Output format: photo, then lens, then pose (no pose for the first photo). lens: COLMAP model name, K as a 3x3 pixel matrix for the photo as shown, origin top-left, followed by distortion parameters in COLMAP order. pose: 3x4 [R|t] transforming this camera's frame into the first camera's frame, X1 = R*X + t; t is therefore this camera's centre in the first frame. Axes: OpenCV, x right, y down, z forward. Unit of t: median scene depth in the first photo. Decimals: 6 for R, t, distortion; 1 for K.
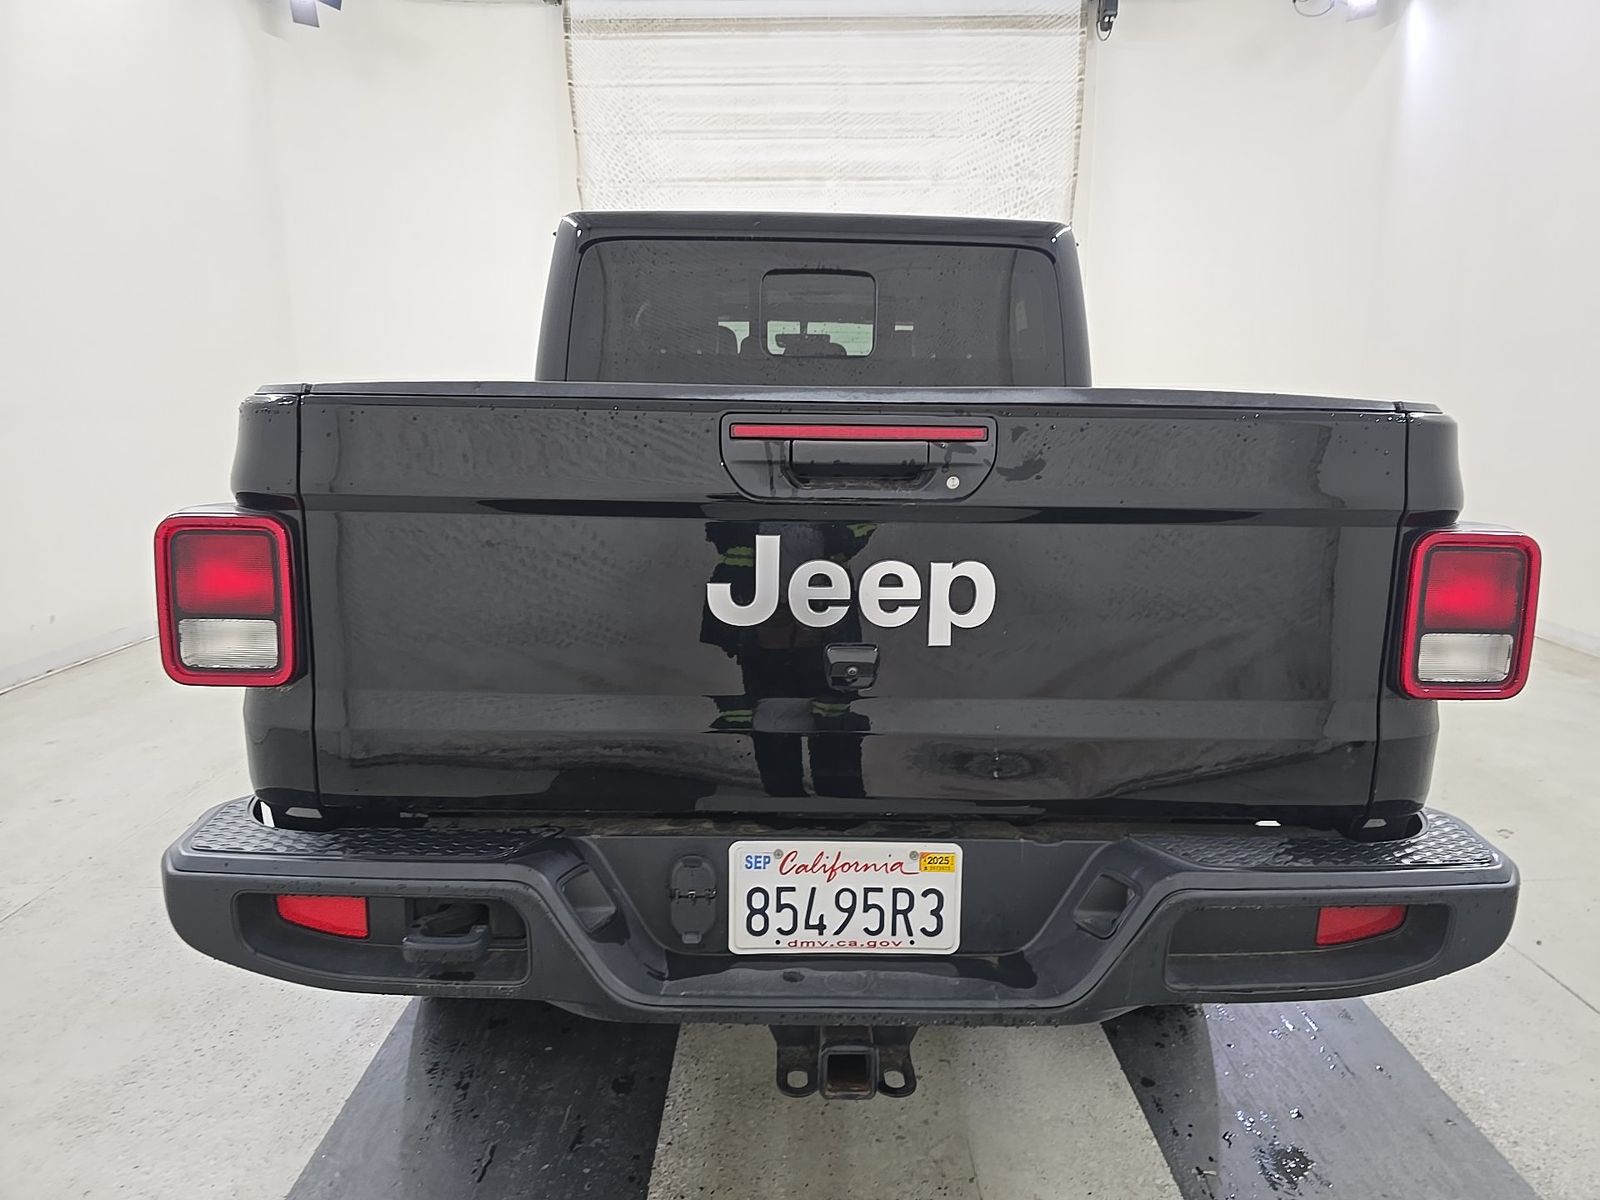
lens RADIAL K [[1073.7, 0, 799.9], [0, 1073.7, 602.3], [0, 0, 1]] dist [-0.002936, -0.009982]
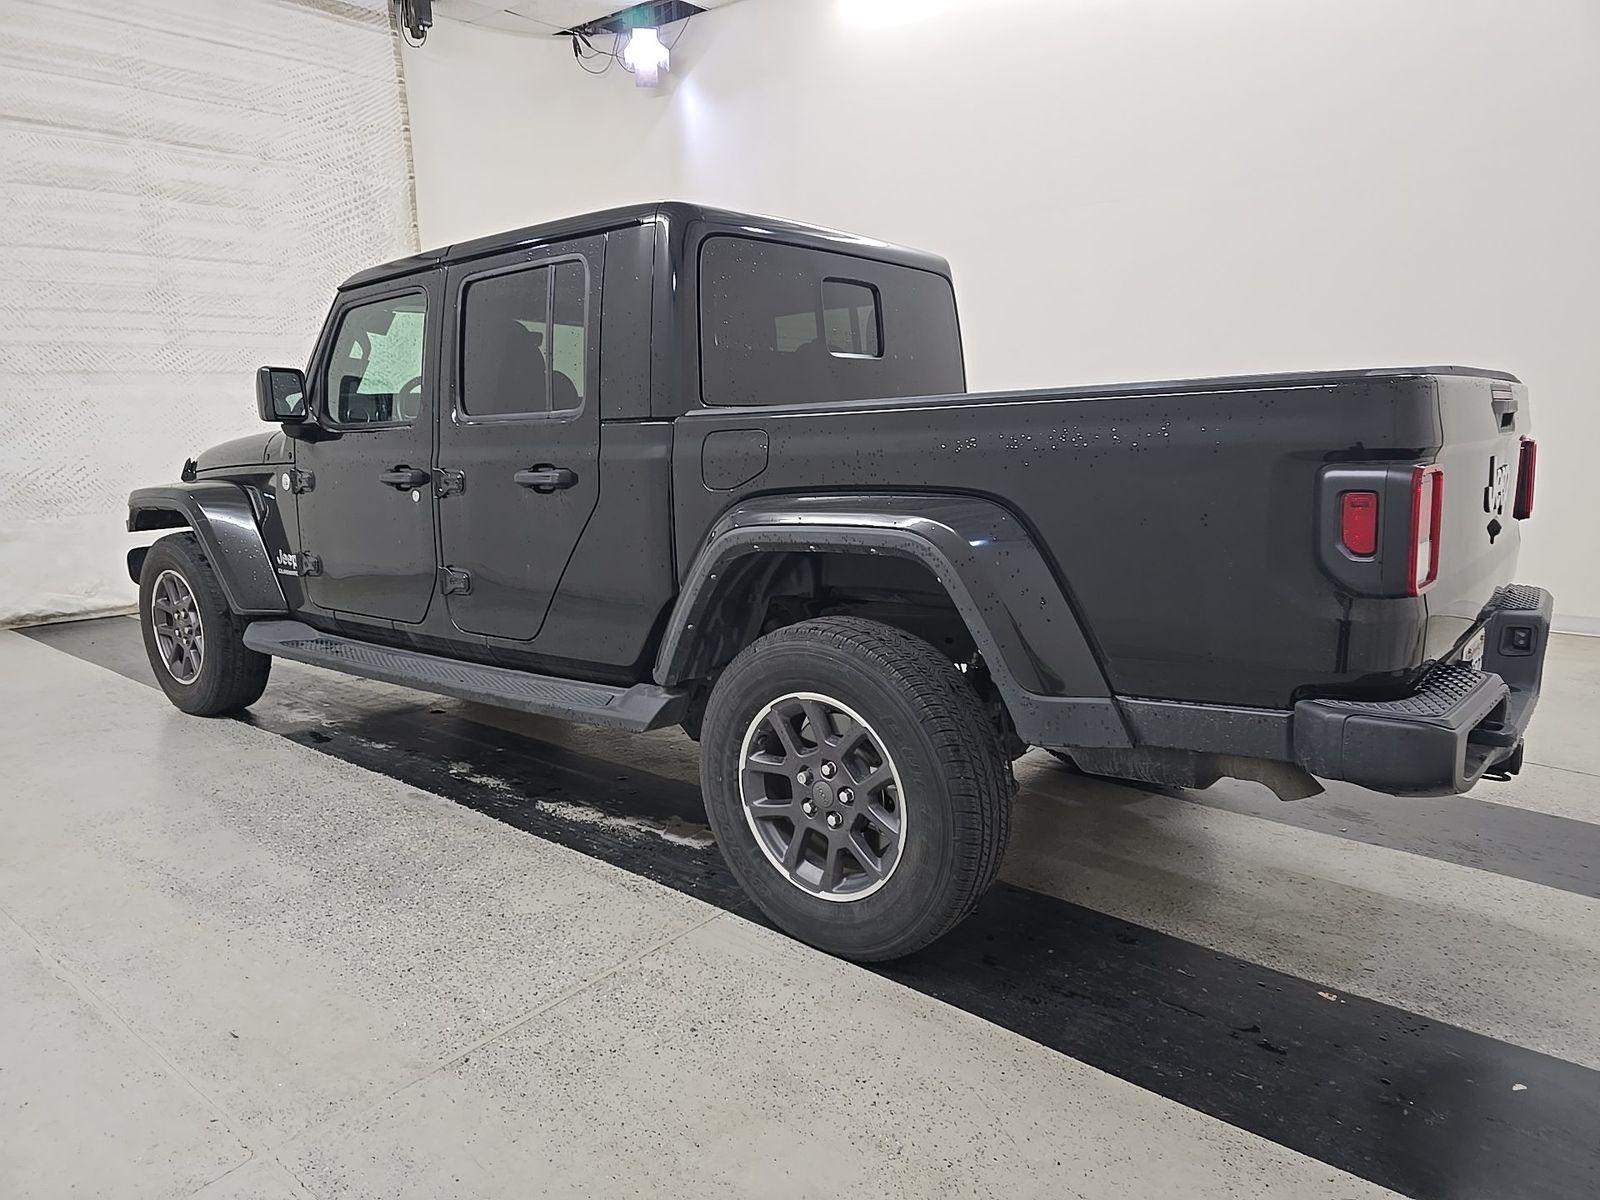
lens RADIAL K [[1073.7, 0, 800.9], [0, 1073.7, 598.1], [0, 0, 1]] dist [-0.002936, -0.009982]
pose [[0.655292, -0.134287, 0.743343, -0.296490], [0.138862, 0.988716, 0.056201, -0.017206], [-0.742502, 0.066394, 0.666545, 0.091655]]
